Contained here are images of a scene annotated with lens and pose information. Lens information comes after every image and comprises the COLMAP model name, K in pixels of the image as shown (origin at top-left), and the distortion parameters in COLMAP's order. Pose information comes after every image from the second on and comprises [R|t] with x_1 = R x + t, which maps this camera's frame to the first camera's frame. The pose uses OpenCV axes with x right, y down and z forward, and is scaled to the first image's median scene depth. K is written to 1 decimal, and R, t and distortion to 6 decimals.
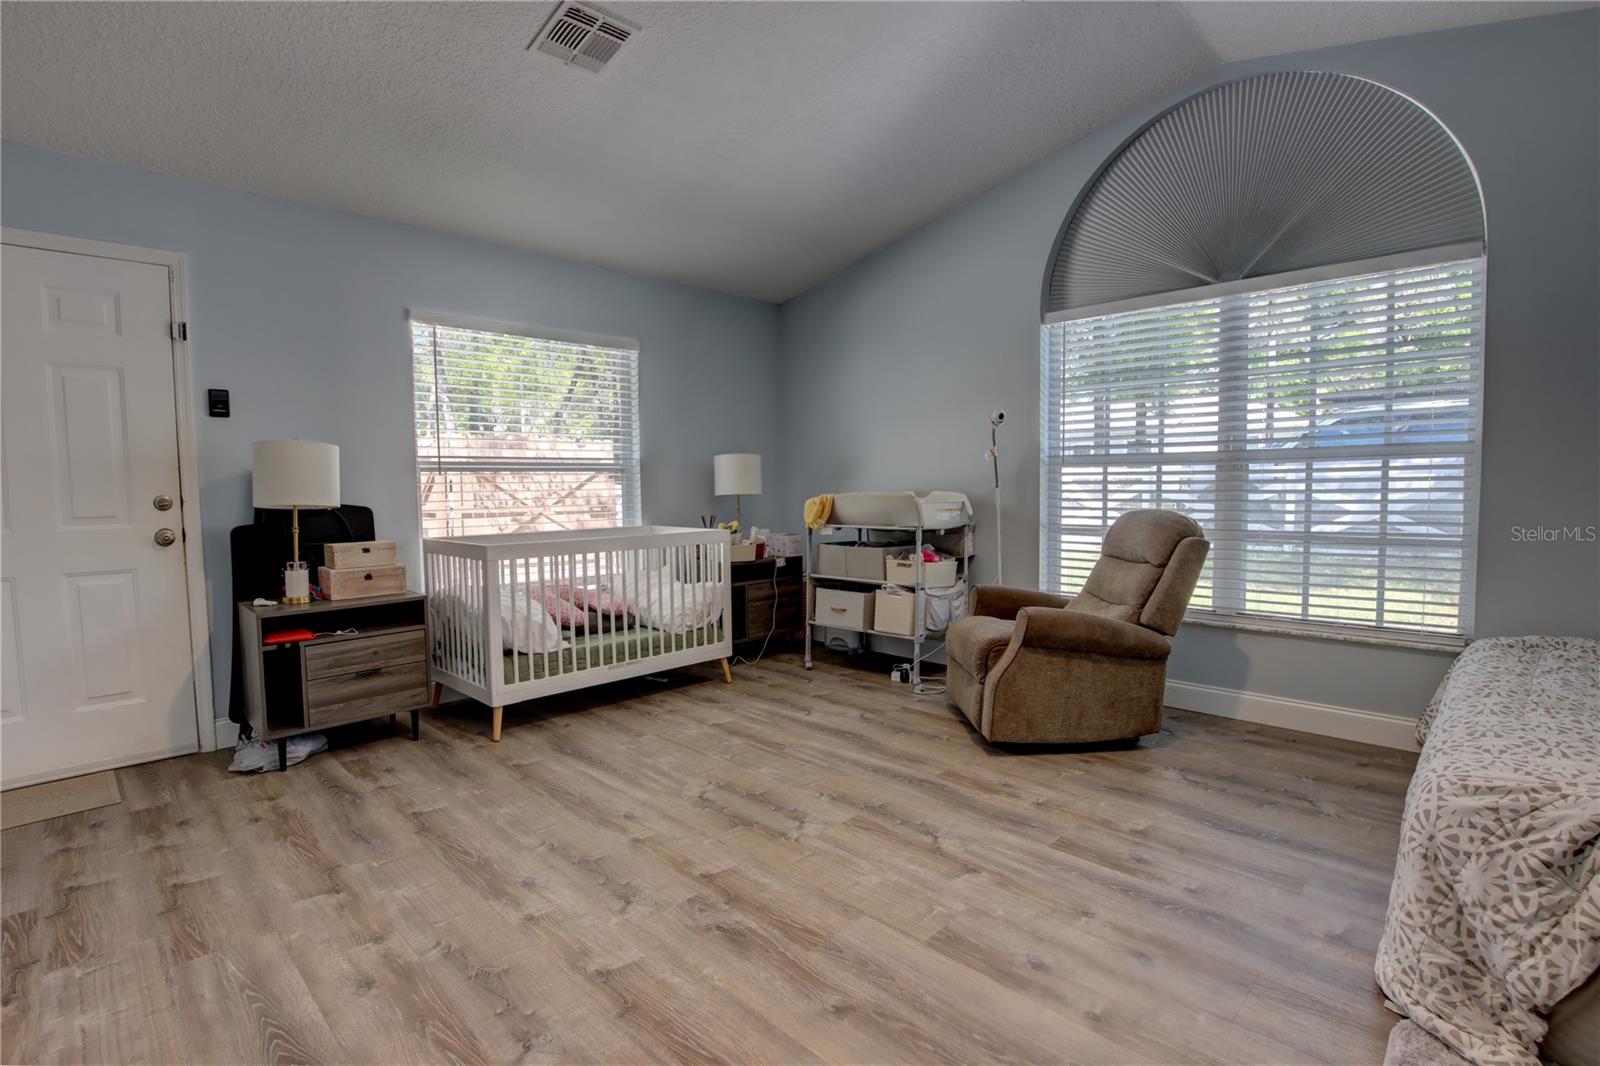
lens RADIAL K [[771.2, 0, 806.9], [0, 771.2, 532.5], [0, 0, 1]] dist [-0.029540, 0.001361]
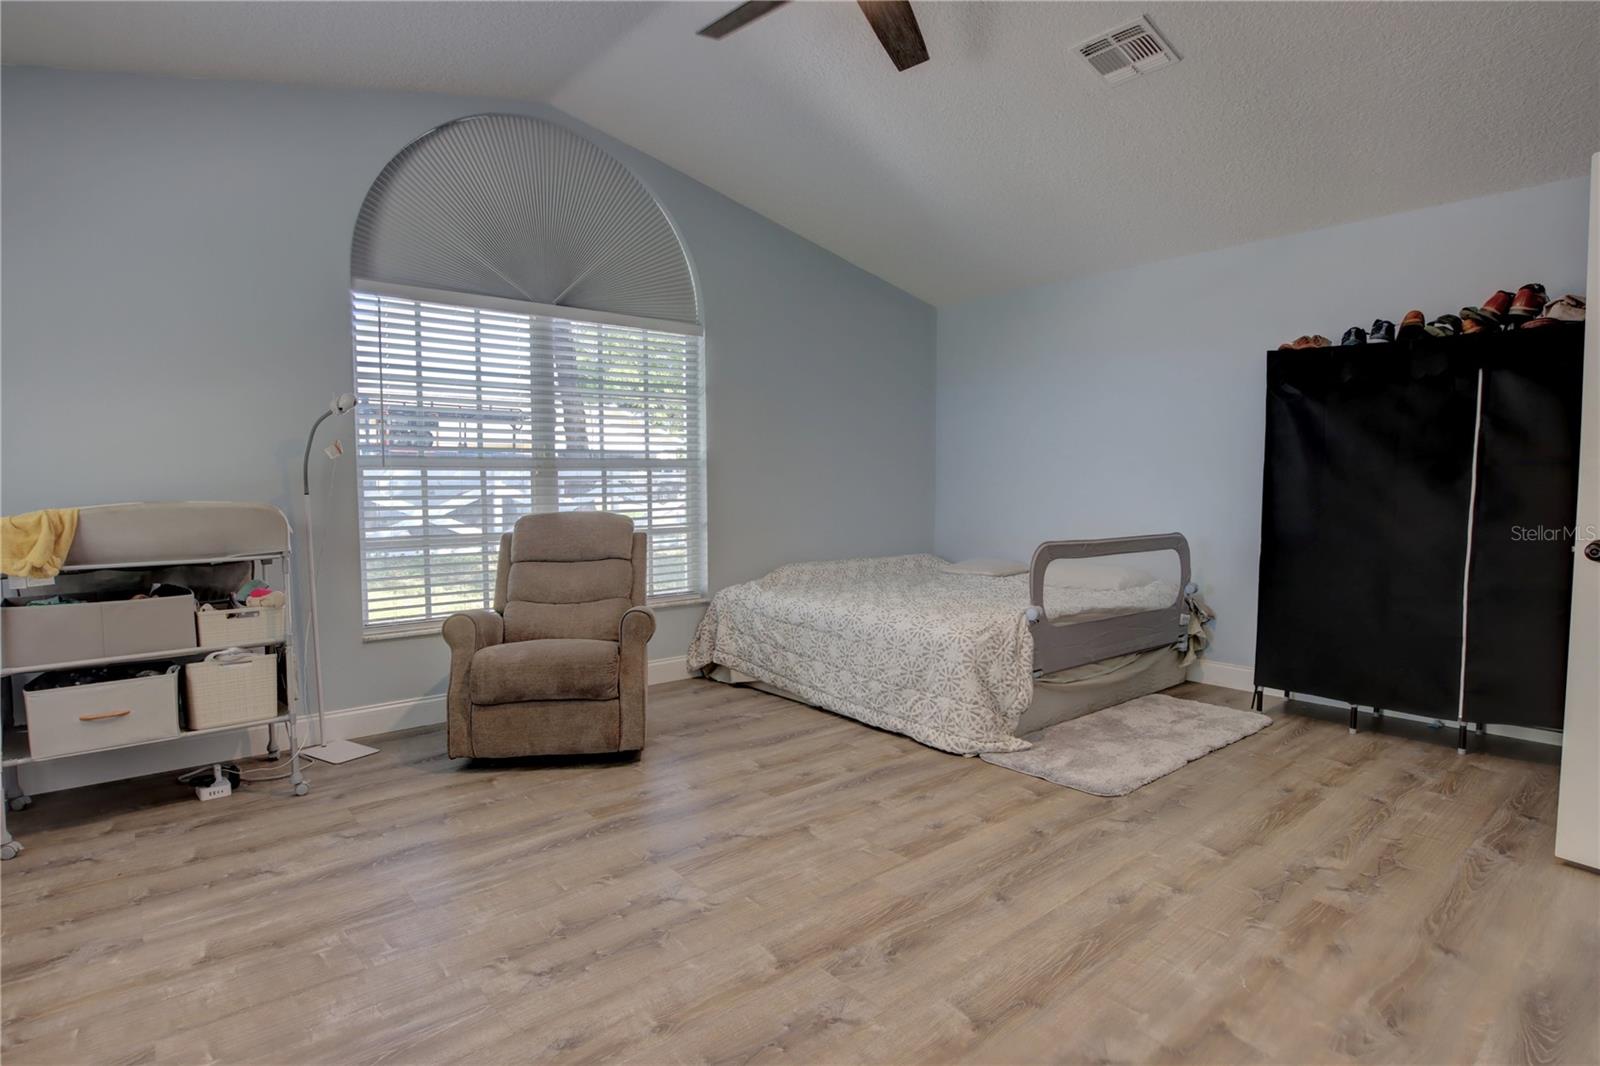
lens RADIAL K [[850.0, 0, 800.0], [0, 850.0, 533.0], [0, 0, 1]] dist [-0.037351, 0.001466]
pose [[0.064391, -0.049421, 0.996700, -0.782875], [0.064735, 0.996876, 0.045247, -0.039546], [-0.995823, 0.061608, 0.067389, 0.695343]]
